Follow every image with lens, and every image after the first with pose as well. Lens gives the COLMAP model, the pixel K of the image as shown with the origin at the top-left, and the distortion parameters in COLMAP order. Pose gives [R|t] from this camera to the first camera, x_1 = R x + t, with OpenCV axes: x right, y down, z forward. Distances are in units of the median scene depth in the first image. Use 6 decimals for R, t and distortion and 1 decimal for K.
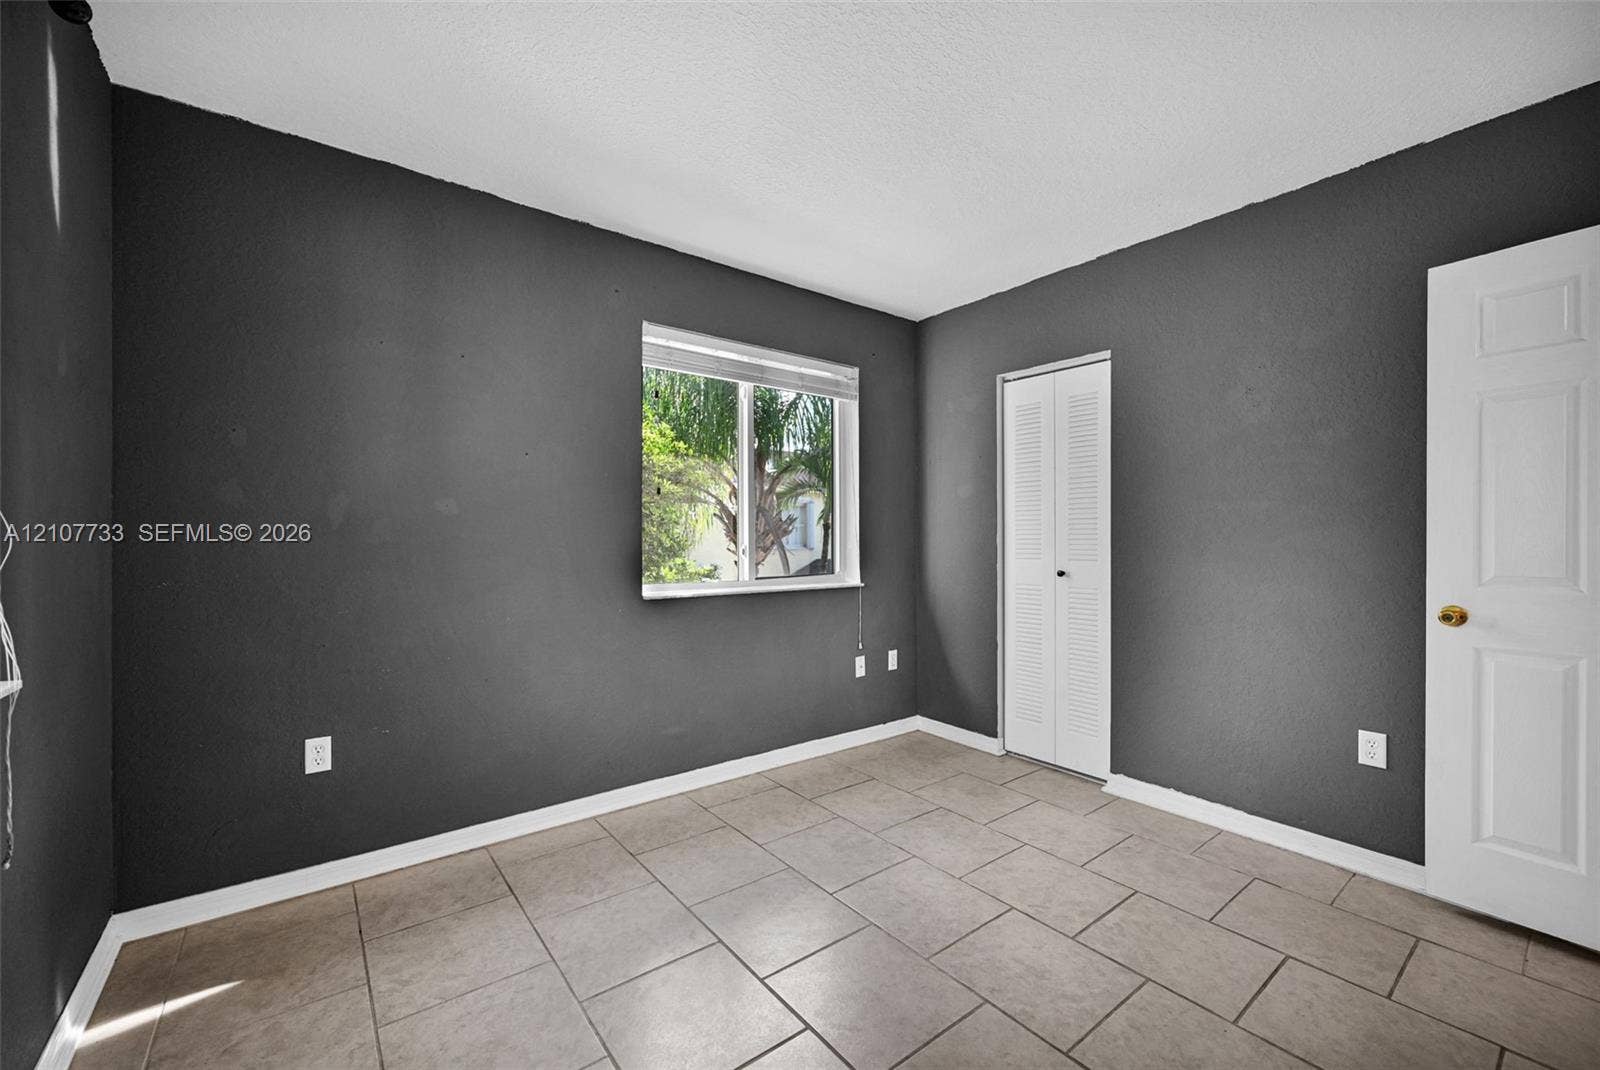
lens RADIAL K [[638.0, 0, 800.3], [0, 638.0, 540.5], [0, 0, 1]] dist [-0.002405, -0.000471]
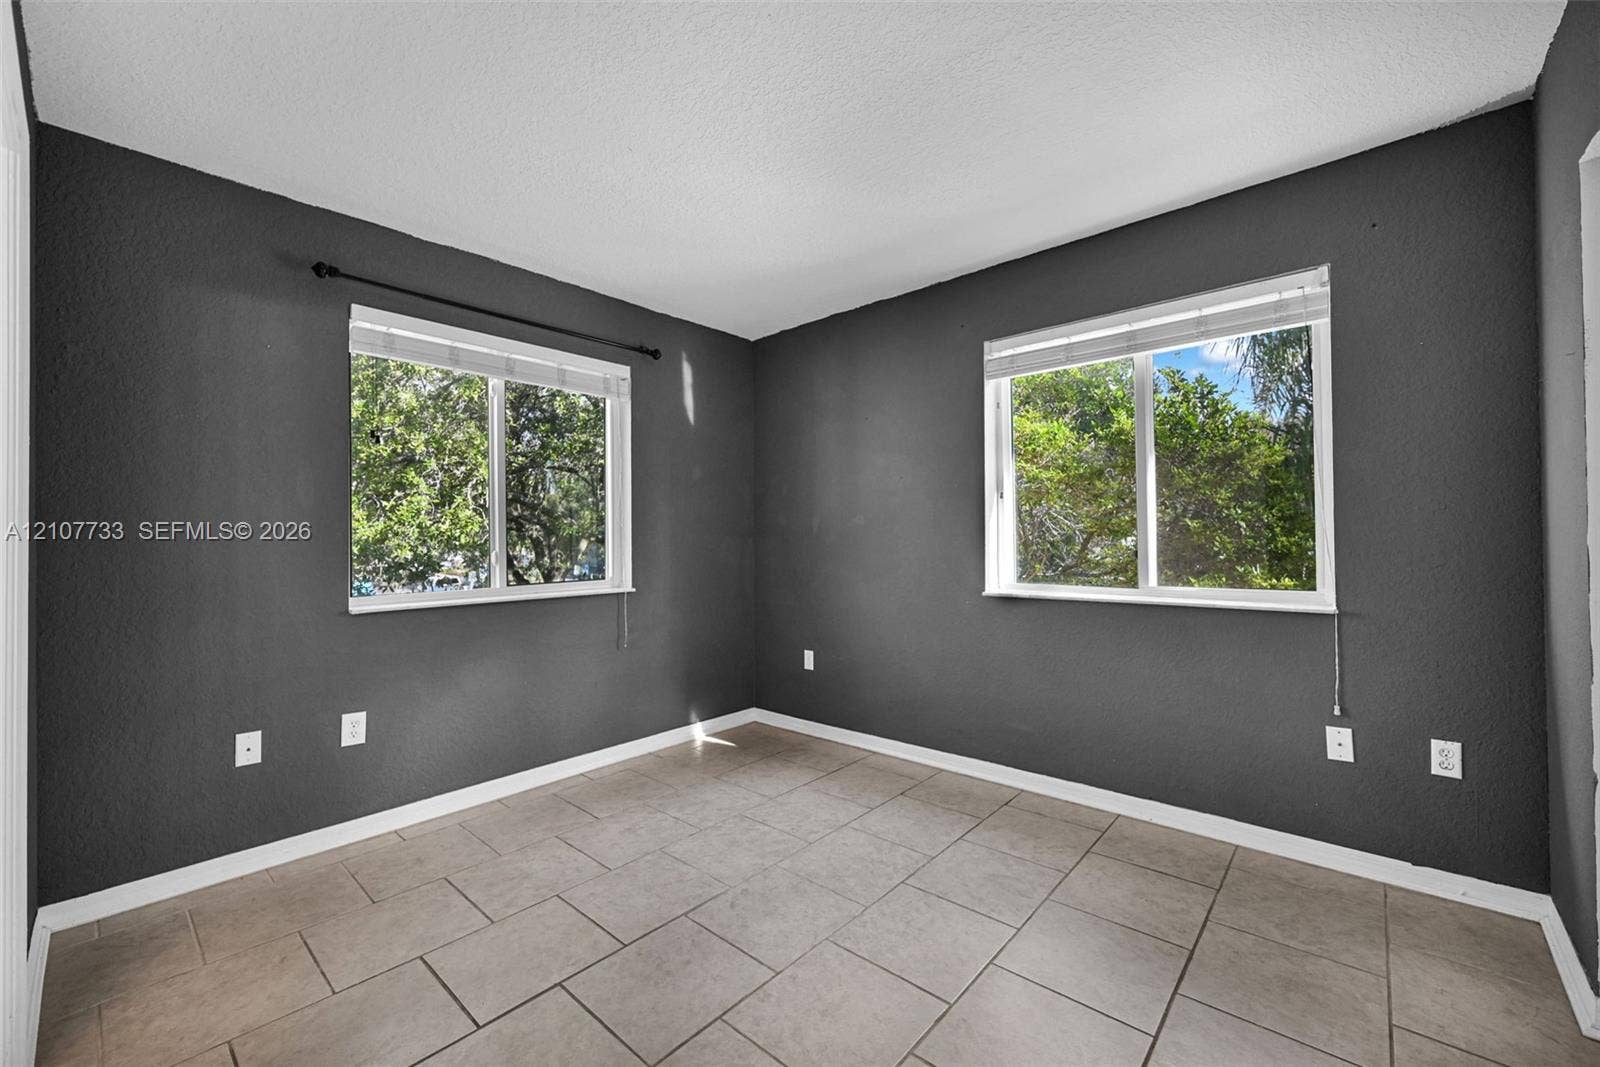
lens RADIAL K [[629.3, 0, 794.5], [0, 629.3, 539.4], [0, 0, 1]] dist [-0.000395, -0.000082]
pose [[0.187387, -0.006796, -0.982263, 0.763131], [0.003699, 0.999974, -0.006213, 0.002449], [0.982279, -0.002469, 0.187408, 0.474572]]
